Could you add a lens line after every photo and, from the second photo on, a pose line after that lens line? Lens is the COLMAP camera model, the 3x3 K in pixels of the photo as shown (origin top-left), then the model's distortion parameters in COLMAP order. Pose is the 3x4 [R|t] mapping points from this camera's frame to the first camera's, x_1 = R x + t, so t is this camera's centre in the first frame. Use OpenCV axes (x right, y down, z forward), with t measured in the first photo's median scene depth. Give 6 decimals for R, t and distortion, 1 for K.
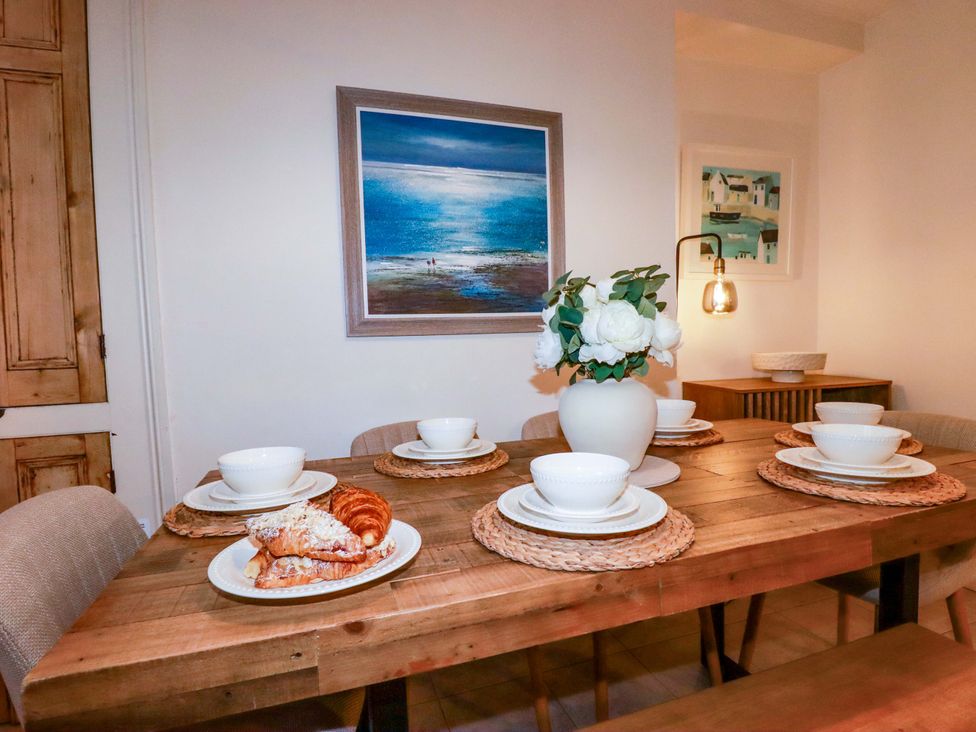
lens RADIAL K [[506.5, 0, 486.0], [0, 506.5, 364.8], [0, 0, 1]] dist [-0.001002, -0.007711]
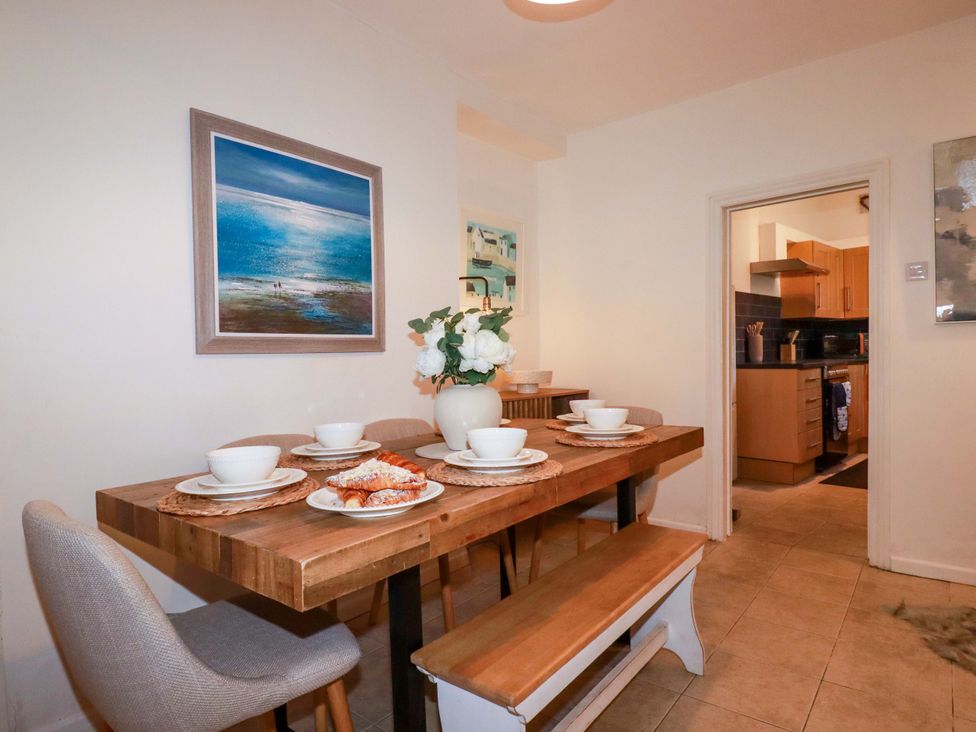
lens RADIAL K [[559.7, 0, 488.8], [0, 559.7, 364.5], [0, 0, 1]] dist [0.005211, -0.006643]
pose [[0.841334, 0.001360, 0.540514, -0.361931], [0.026688, 0.998673, -0.044052, 0.027704], [-0.539857, 0.051488, 0.840181, -0.220112]]
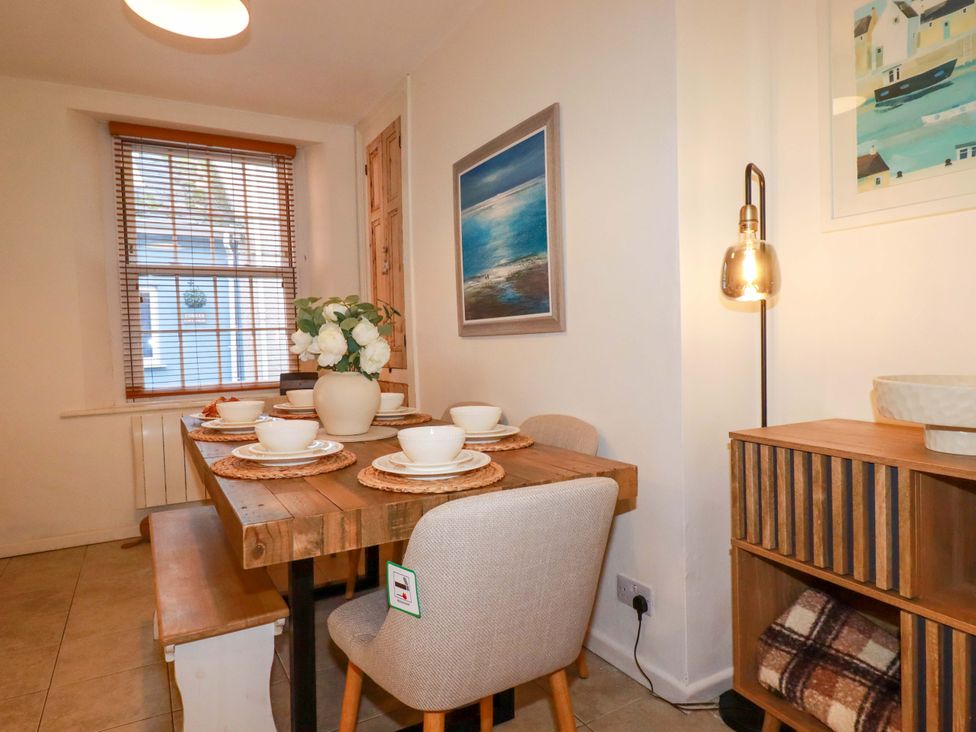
lens RADIAL K [[613.6, 0, 486.2], [0, 613.6, 360.5], [0, 0, 1]] dist [-0.002265, -0.002737]
pose [[0.190330, 0.053604, -0.980256, 1.343259], [-0.031017, 0.998338, 0.048570, -0.069408], [0.981230, 0.021161, 0.191677, 0.694439]]
